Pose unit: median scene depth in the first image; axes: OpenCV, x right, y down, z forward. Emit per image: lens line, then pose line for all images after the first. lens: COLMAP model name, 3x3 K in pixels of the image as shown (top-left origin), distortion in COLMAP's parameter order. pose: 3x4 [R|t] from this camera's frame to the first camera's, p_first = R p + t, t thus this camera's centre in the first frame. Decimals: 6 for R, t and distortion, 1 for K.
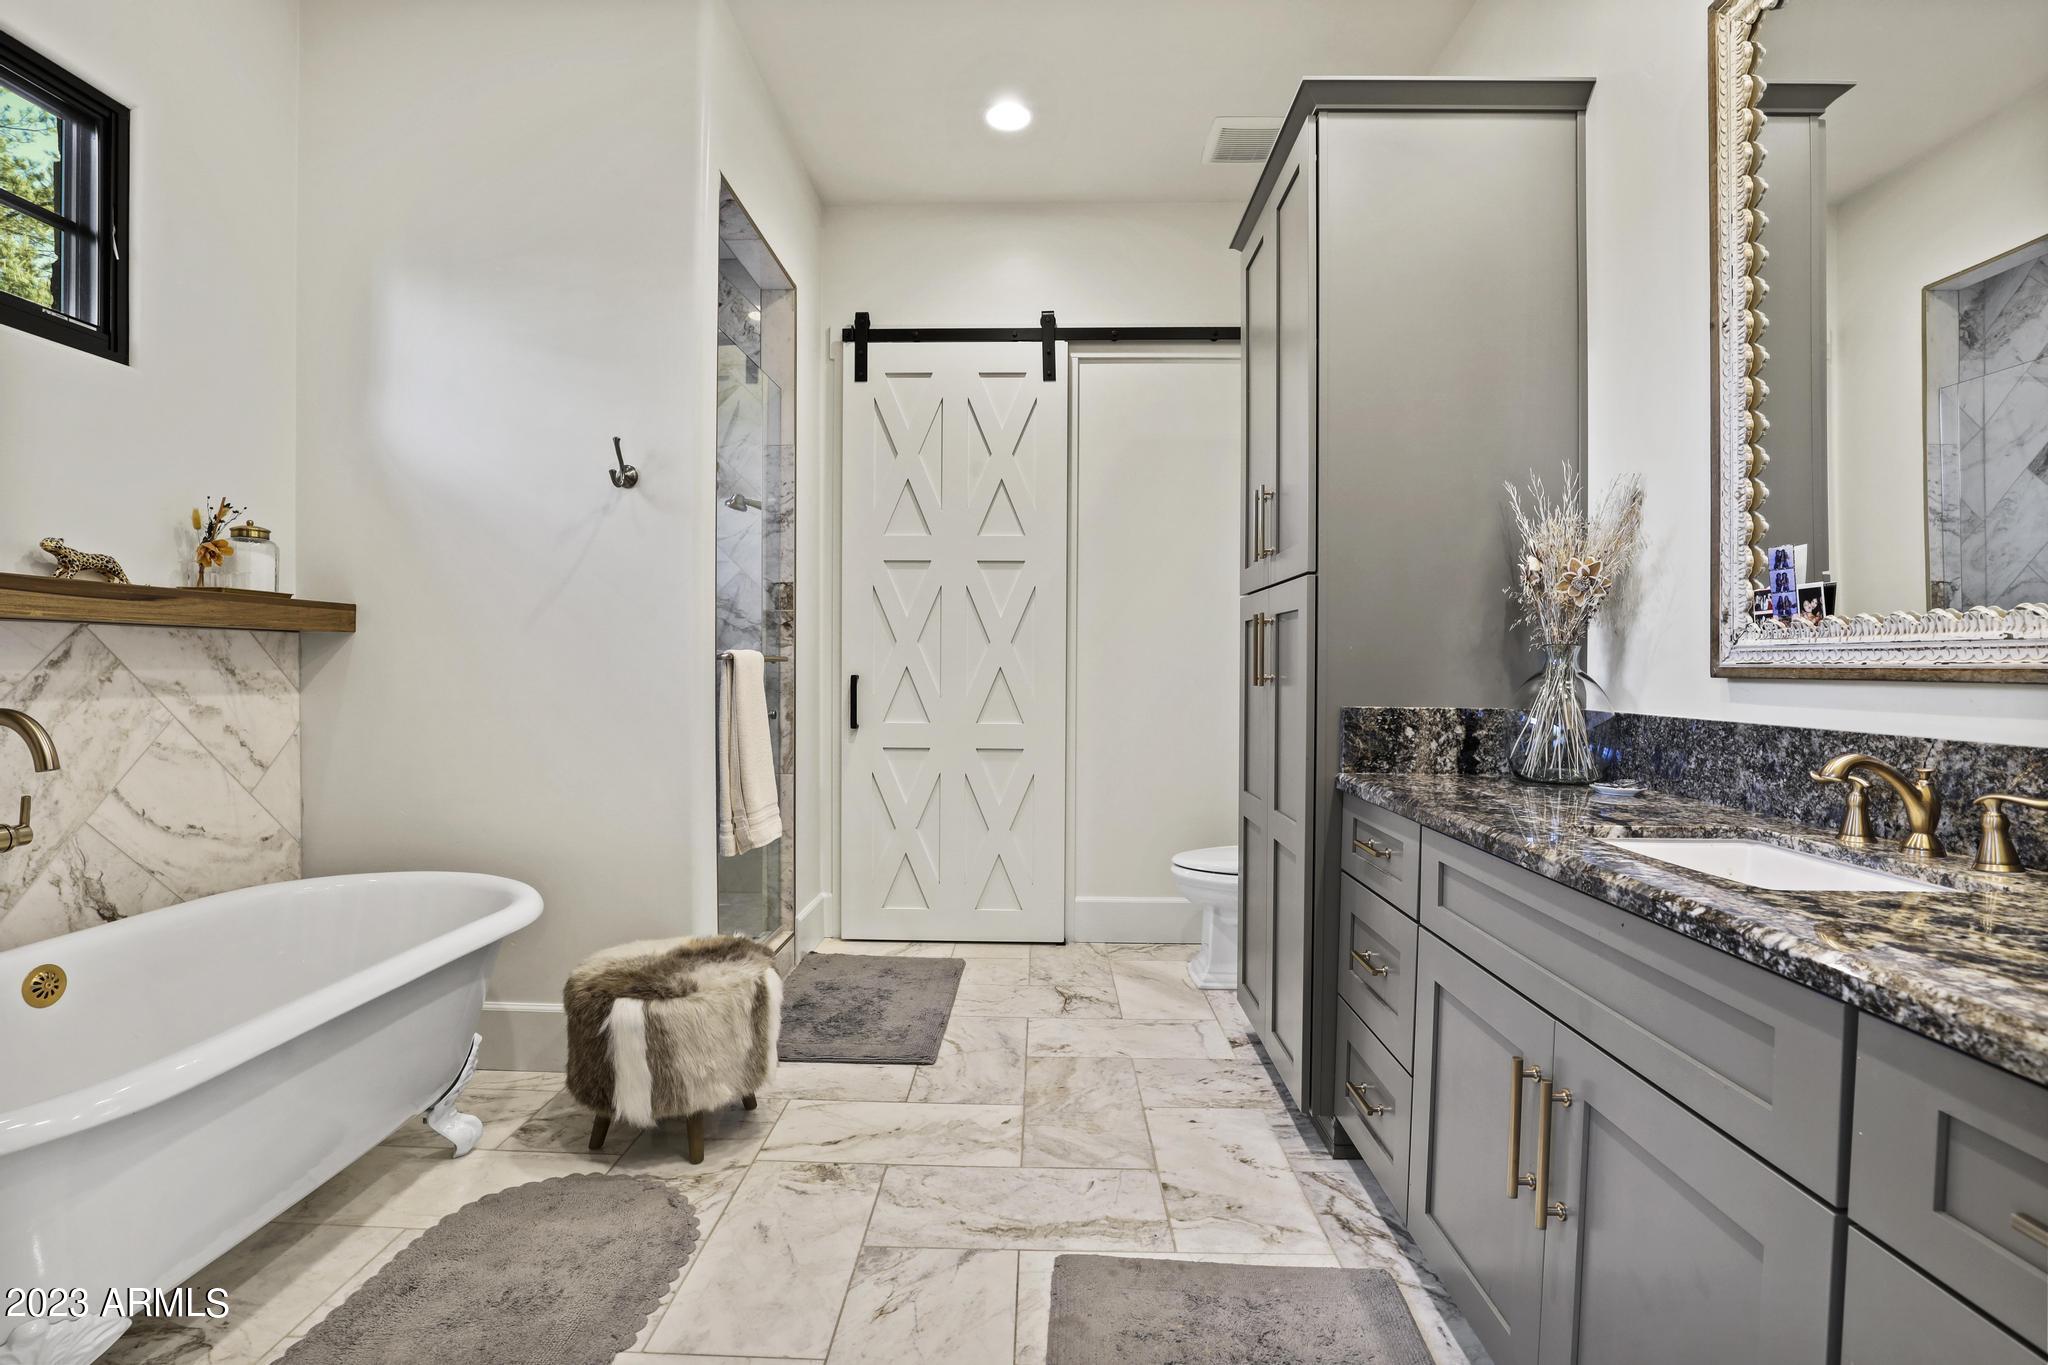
lens RADIAL K [[943.6, 0, 1027.2], [0, 943.6, 664.1], [0, 0, 1]] dist [-0.037015, 0.007923]
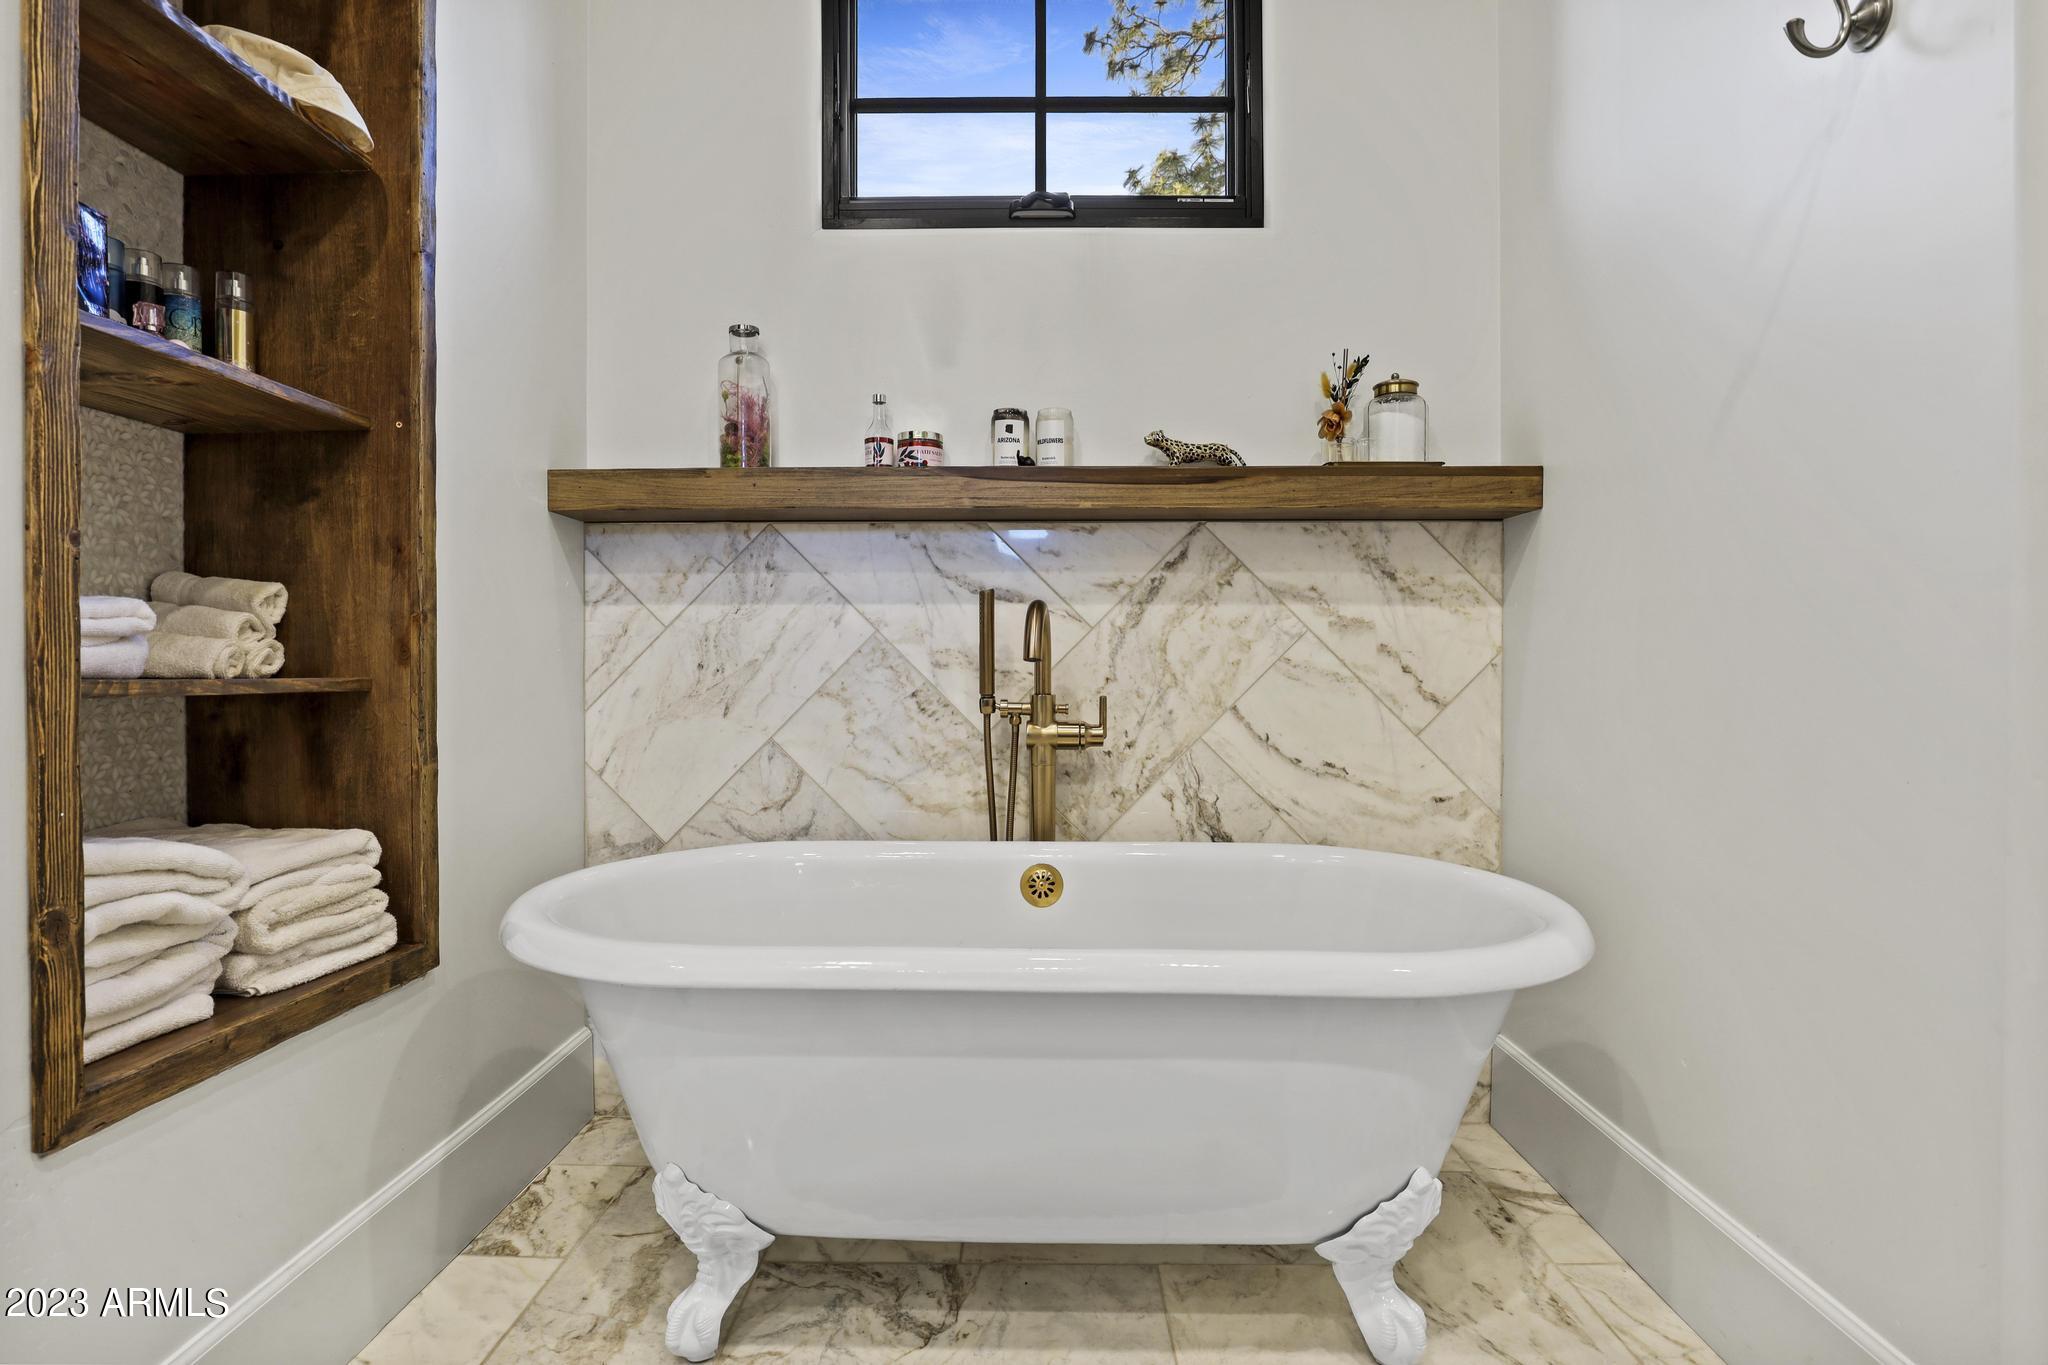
lens RADIAL K [[1061.5, 0, 1024.0], [0, 1061.5, 682.5], [0, 0, 1]] dist [-0.023484, 0.000039]
pose [[0.000128, 0.004354, -0.999991, 0.030654], [0.000231, 0.999990, 0.004354, 0.100721], [1.000000, -0.000232, 0.000127, 0.736795]]
